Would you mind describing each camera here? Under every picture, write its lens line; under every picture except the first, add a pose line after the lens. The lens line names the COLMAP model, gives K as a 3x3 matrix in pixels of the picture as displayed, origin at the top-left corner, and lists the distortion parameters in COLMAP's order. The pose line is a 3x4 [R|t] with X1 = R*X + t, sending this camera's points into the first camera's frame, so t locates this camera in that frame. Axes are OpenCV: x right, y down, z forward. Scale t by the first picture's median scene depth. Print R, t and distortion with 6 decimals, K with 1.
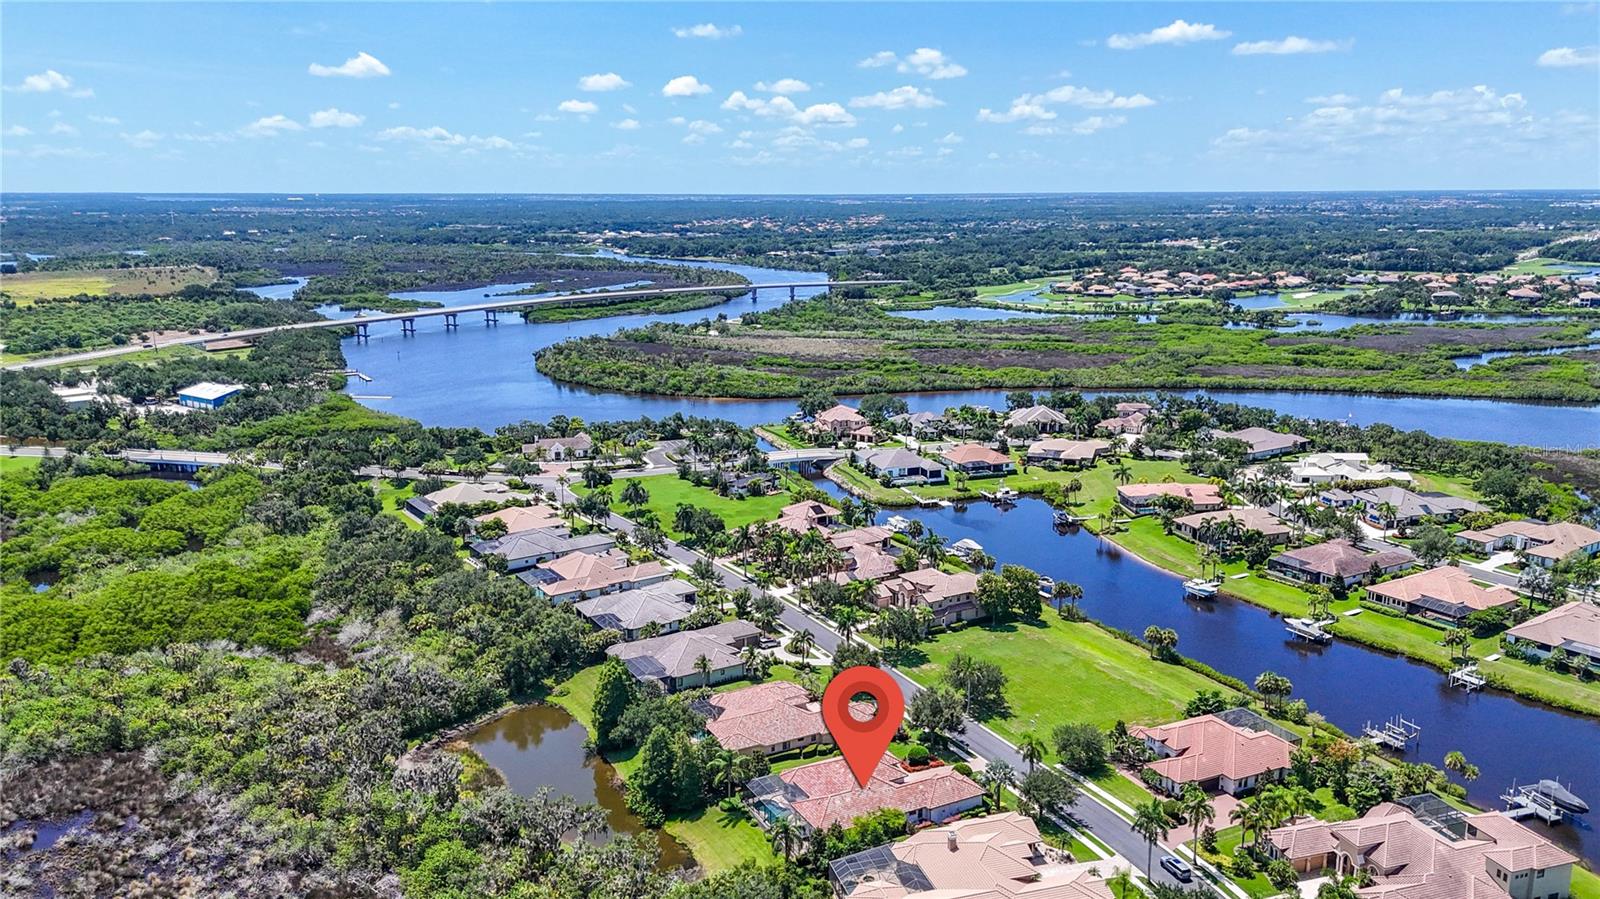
lens RADIAL K [[1177.4, 0, 803.5], [0, 1177.4, 467.1], [0, 0, 1]] dist [0.069140, -0.065812]
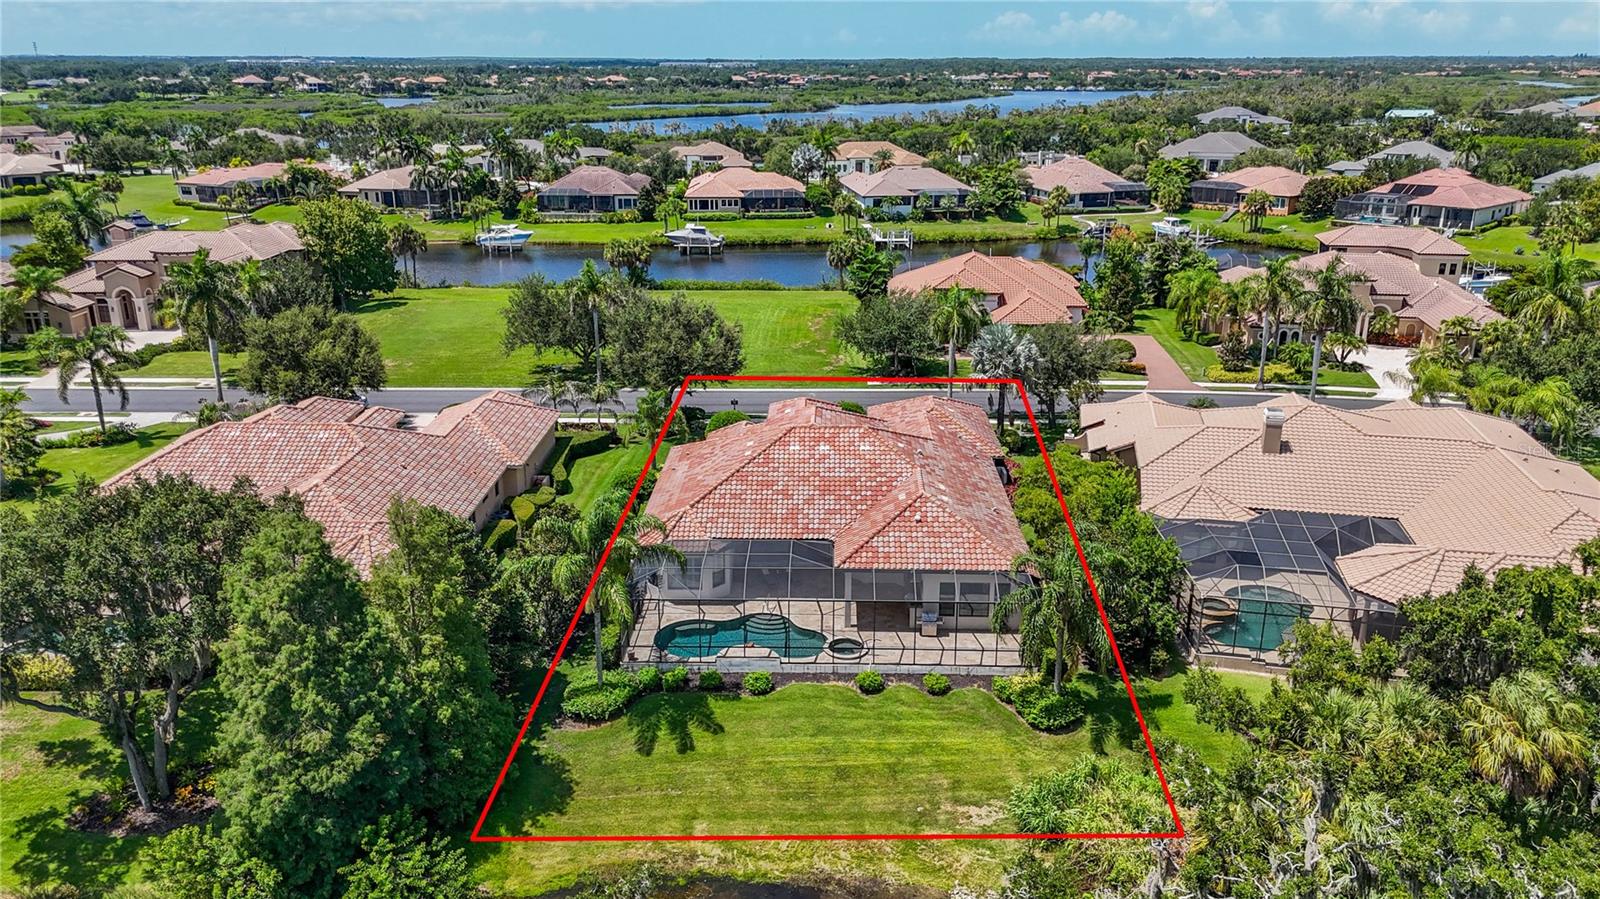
lens RADIAL K [[1177.4, 0, 801.8], [0, 1177.4, 457.4], [0, 0, 1]] dist [0.069140, -0.065812]
pose [[0.489674, -0.275647, 0.827187, -0.082282], [0.197827, 0.959094, 0.202494, 0.057785], [-0.849167, 0.064484, 0.524173, 0.253136]]
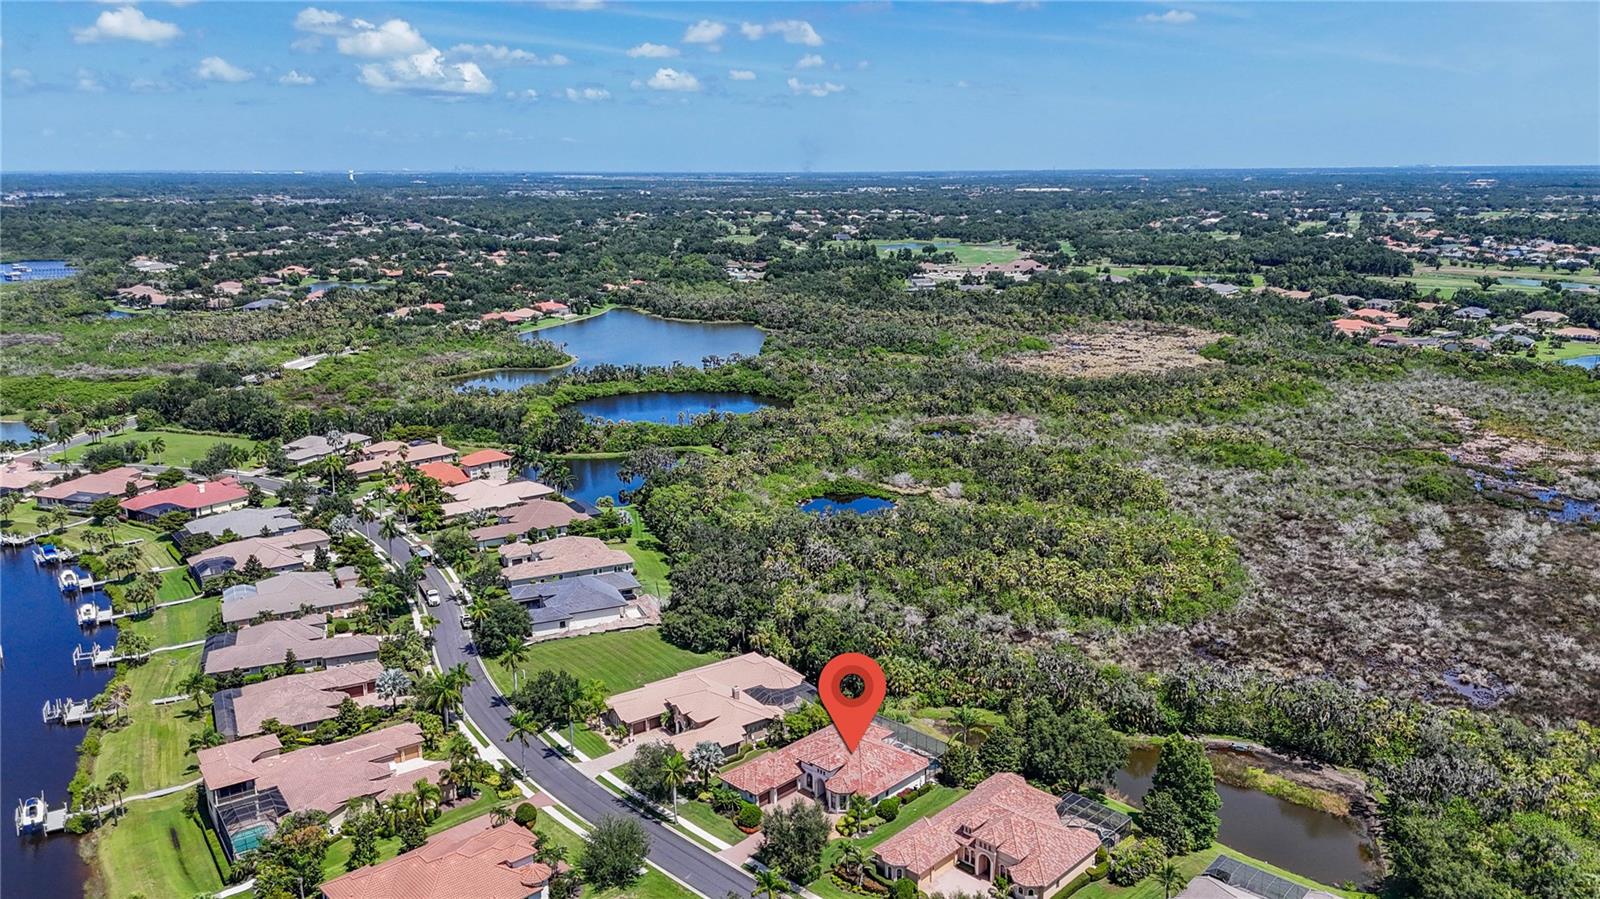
lens RADIAL K [[1177.4, 0, 806.5], [0, 1177.4, 448.7], [0, 0, 1]] dist [0.069140, -0.065812]
pose [[-0.951329, 0.074937, -0.298928, 0.110662], [-0.066668, 0.896974, 0.437027, -0.125625], [0.300880, 0.435686, -0.848321, 0.536988]]
